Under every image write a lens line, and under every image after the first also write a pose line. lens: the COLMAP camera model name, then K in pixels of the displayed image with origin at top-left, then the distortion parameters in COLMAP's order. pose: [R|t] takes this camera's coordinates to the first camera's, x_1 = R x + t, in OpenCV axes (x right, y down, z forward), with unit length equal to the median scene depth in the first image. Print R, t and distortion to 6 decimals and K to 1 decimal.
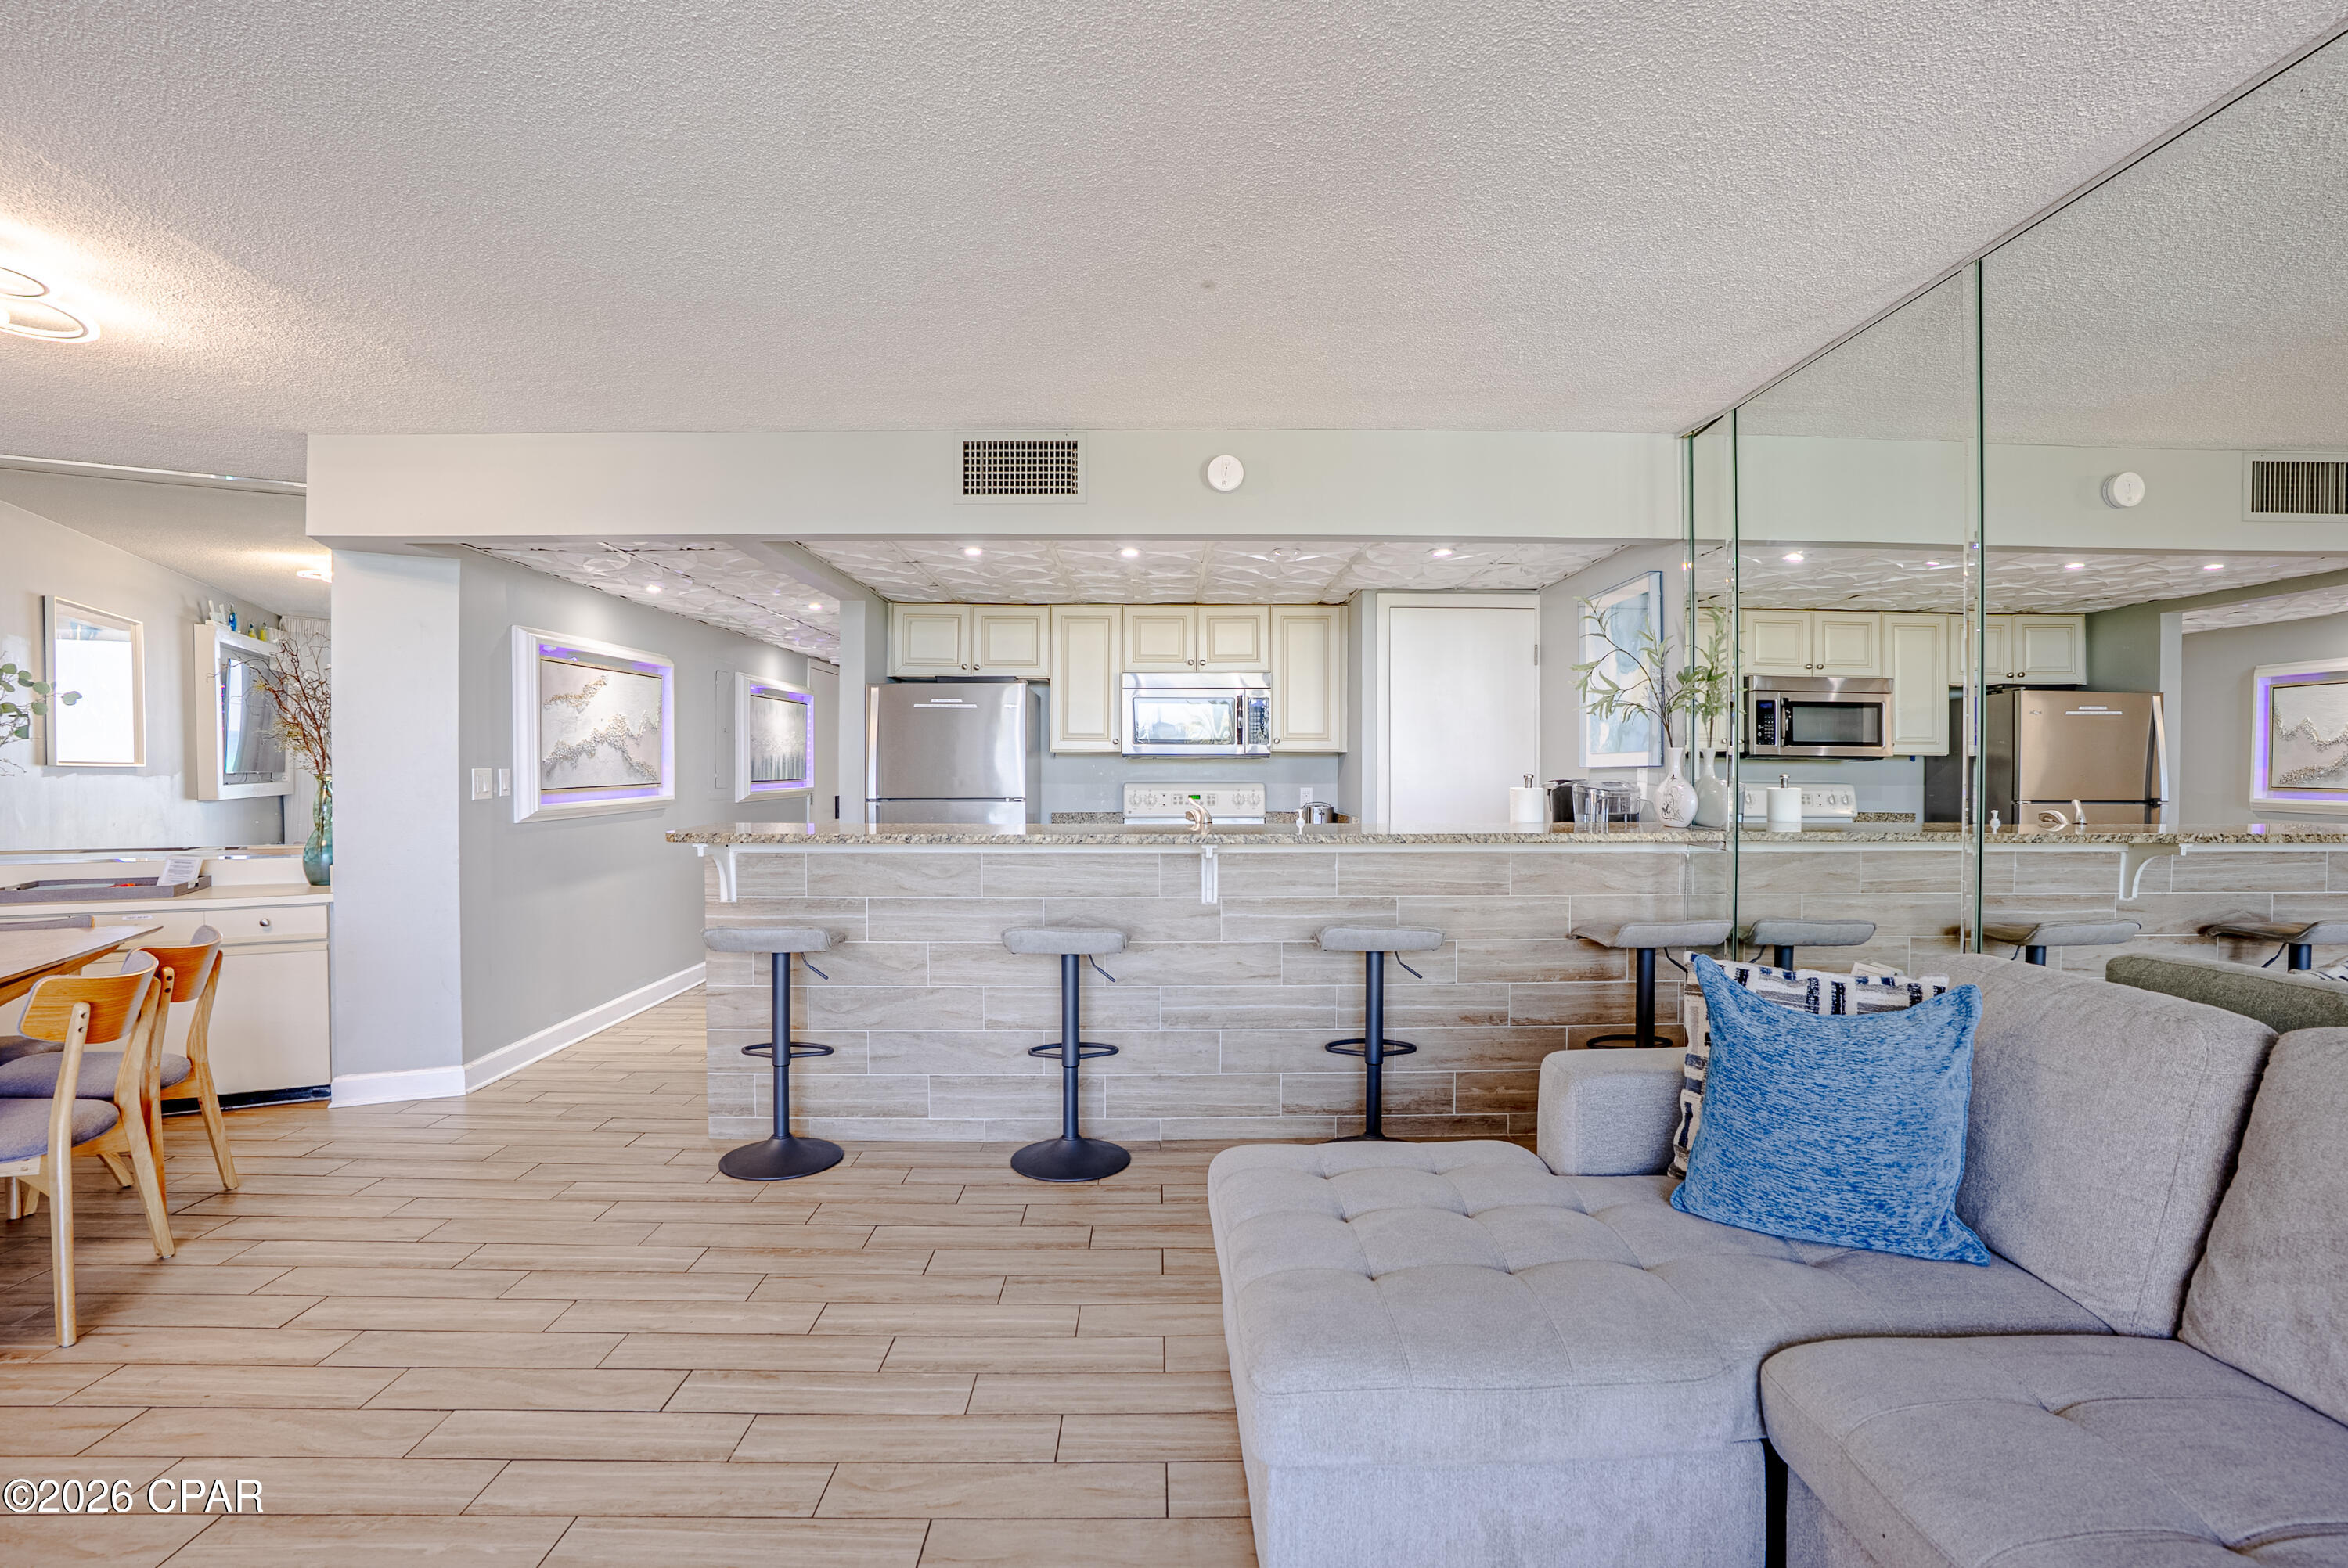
lens RADIAL K [[1103.6, 0, 1179.0], [0, 1103.6, 776.9], [0, 0, 1]] dist [-0.074056, 0.030365]
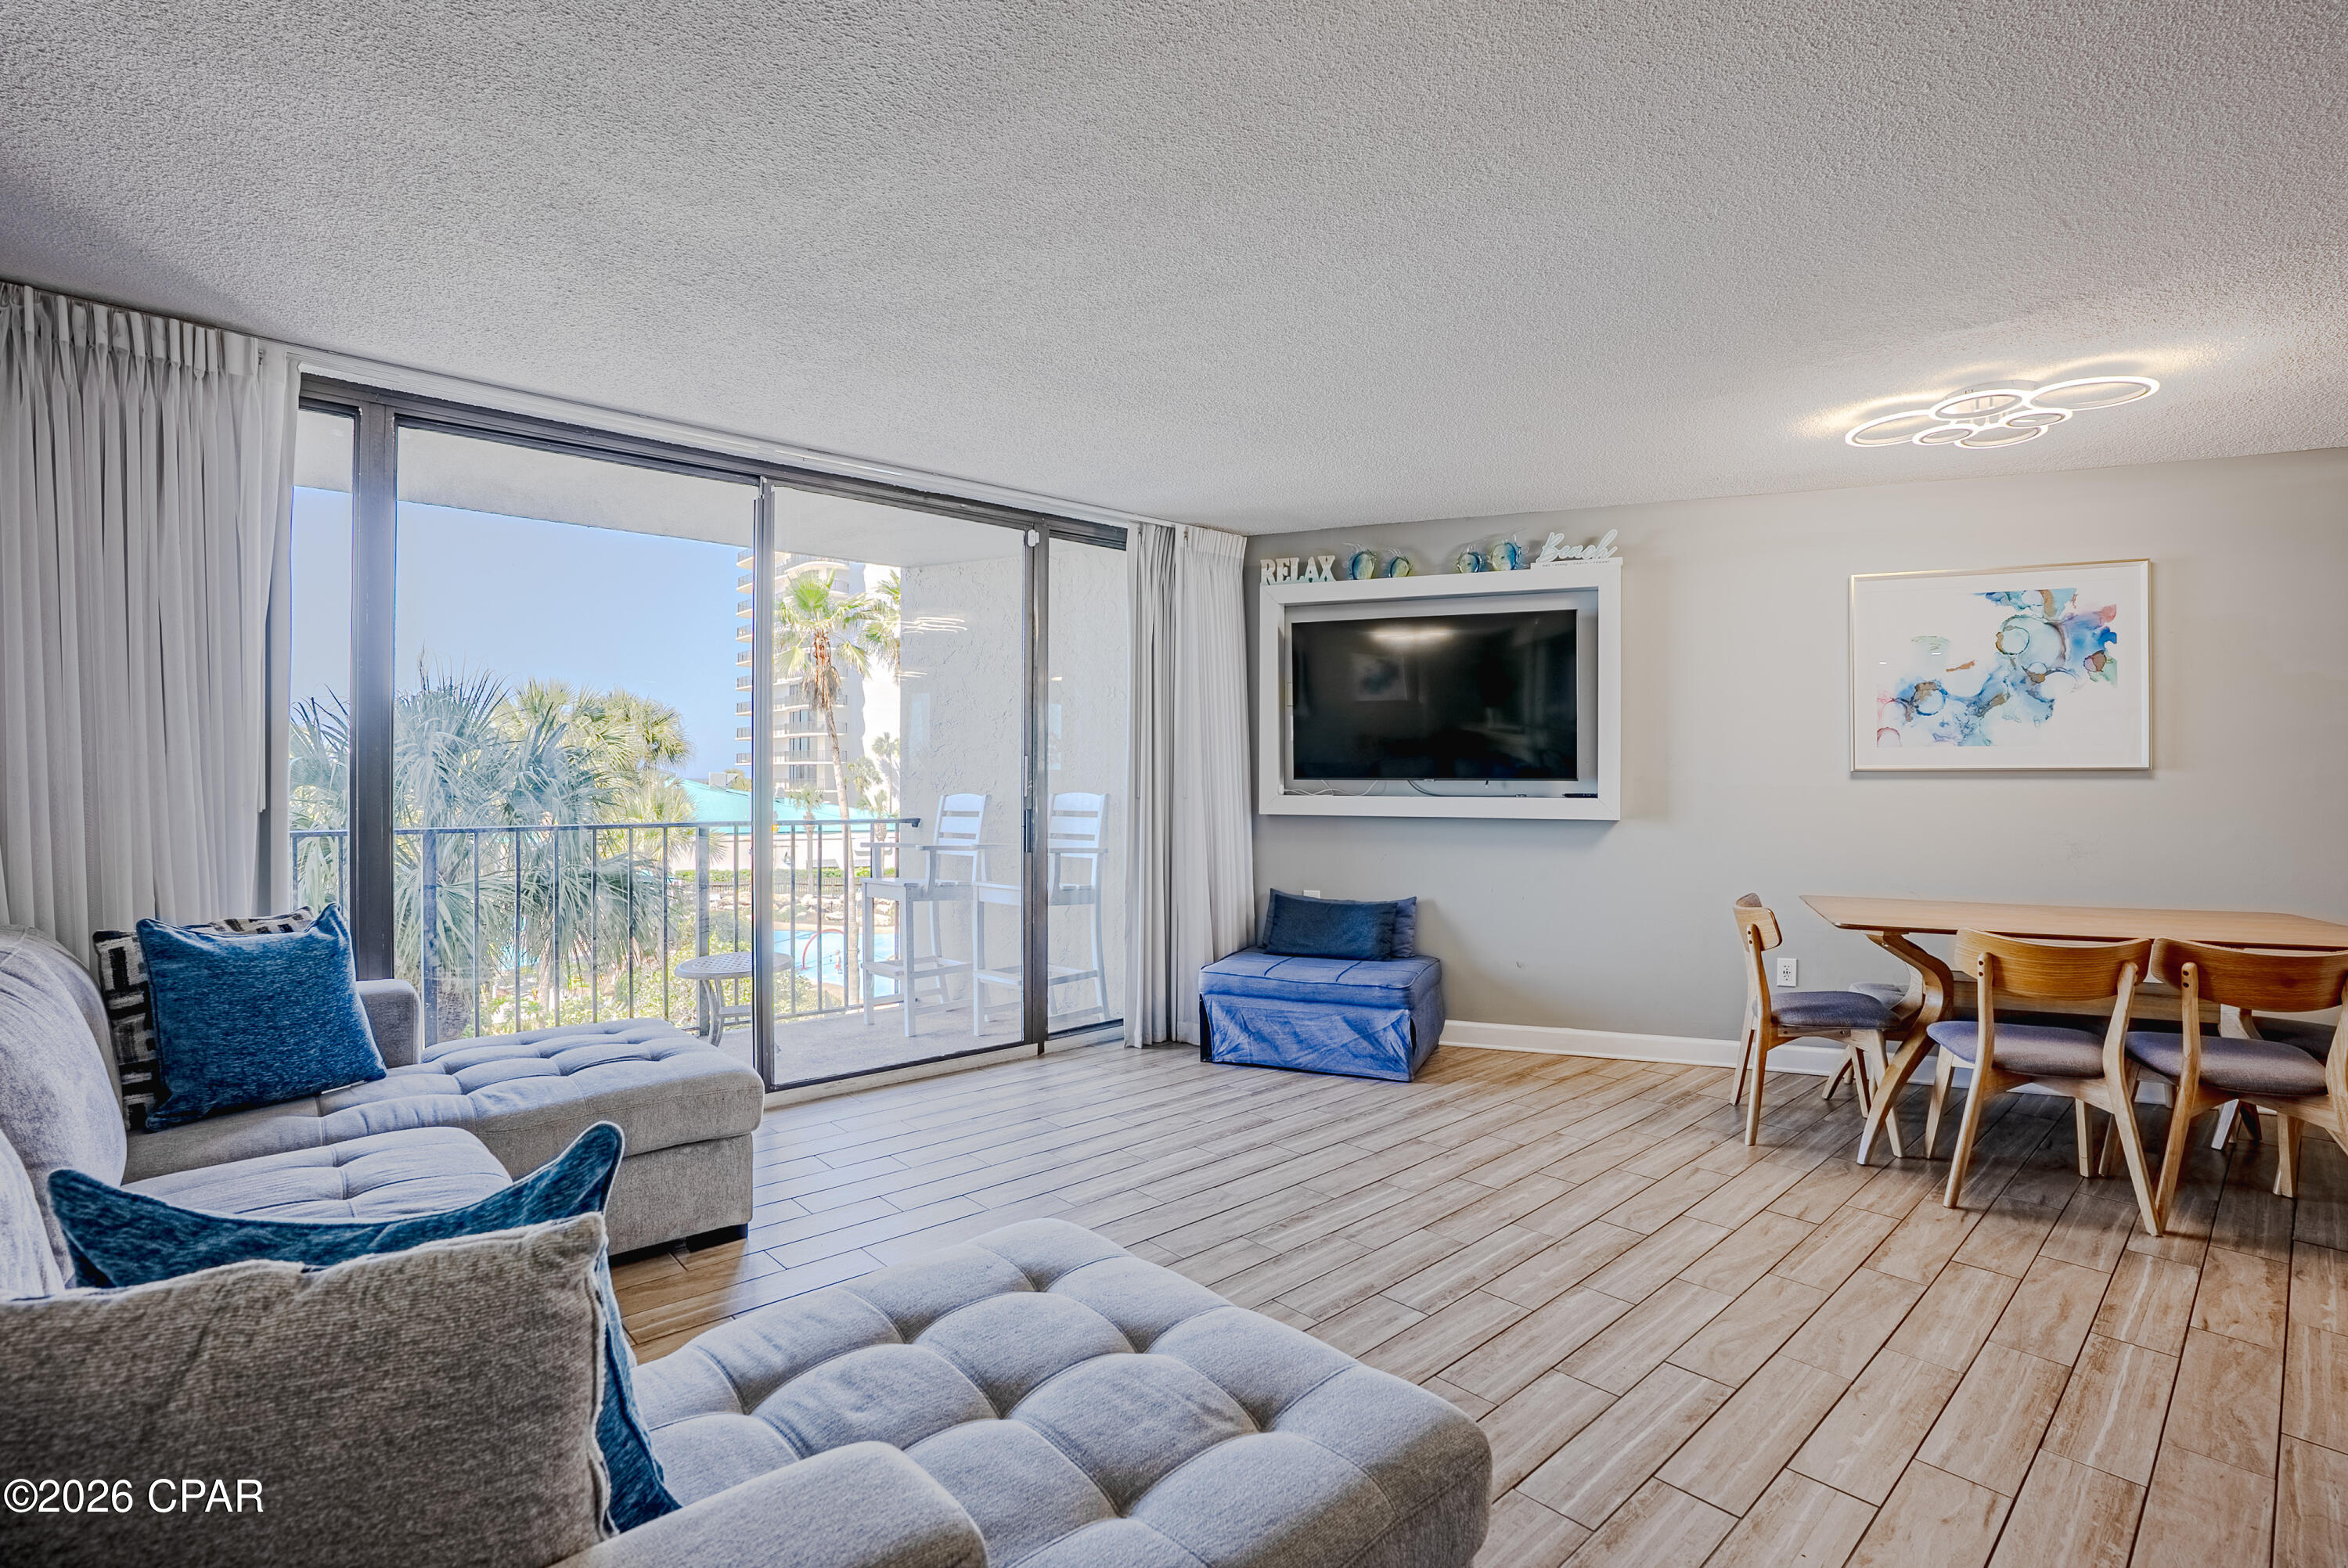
lens RADIAL K [[1103.6, 0, 1179.0], [0, 1103.6, 776.9], [0, 0, 1]] dist [-0.074056, 0.030365]
pose [[-0.752526, -0.002530, -0.658558, 0.331235], [-0.007725, 0.999958, 0.004986, 0.002149], [0.658517, 0.008839, -0.752514, 0.827215]]
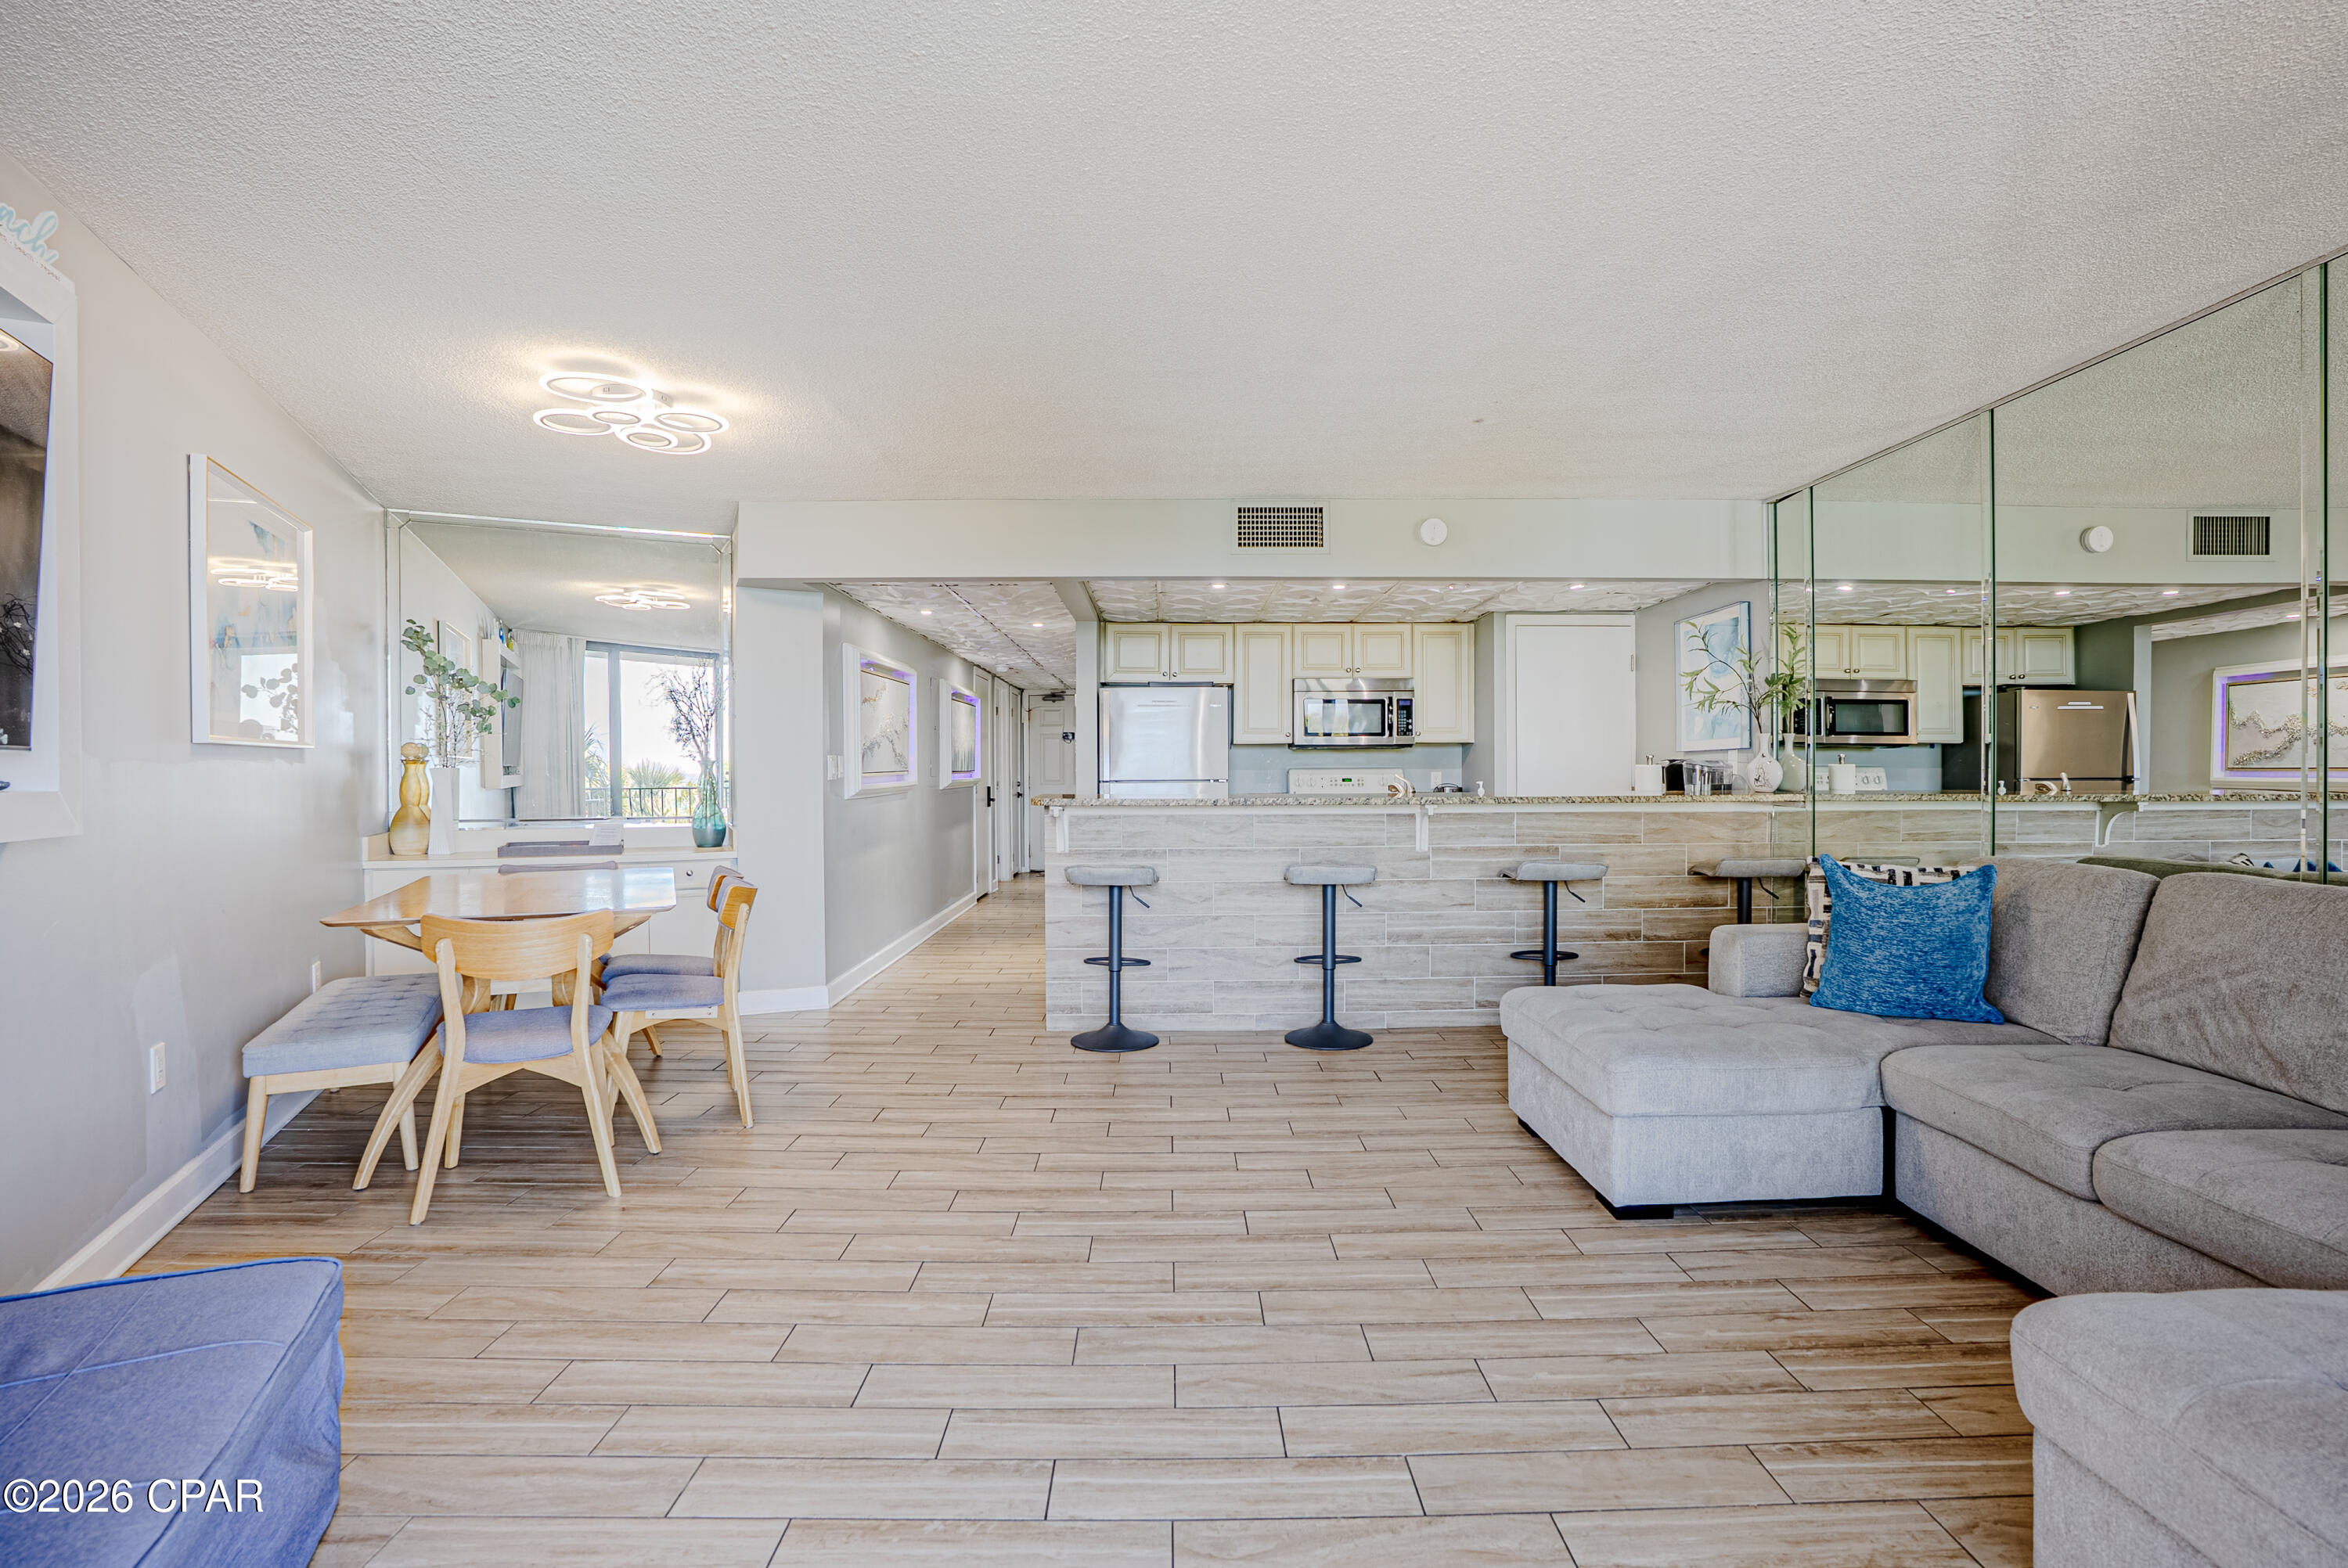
lens RADIAL K [[1093.4, 0, 1180.8], [0, 1093.4, 777.3], [0, 0, 1]] dist [-0.074287, 0.029602]
pose [[0.999969, -0.005076, -0.005984, -0.256254], [0.005067, 0.999986, -0.001582, 0.025537], [0.005992, 0.001552, 0.999981, -0.329987]]
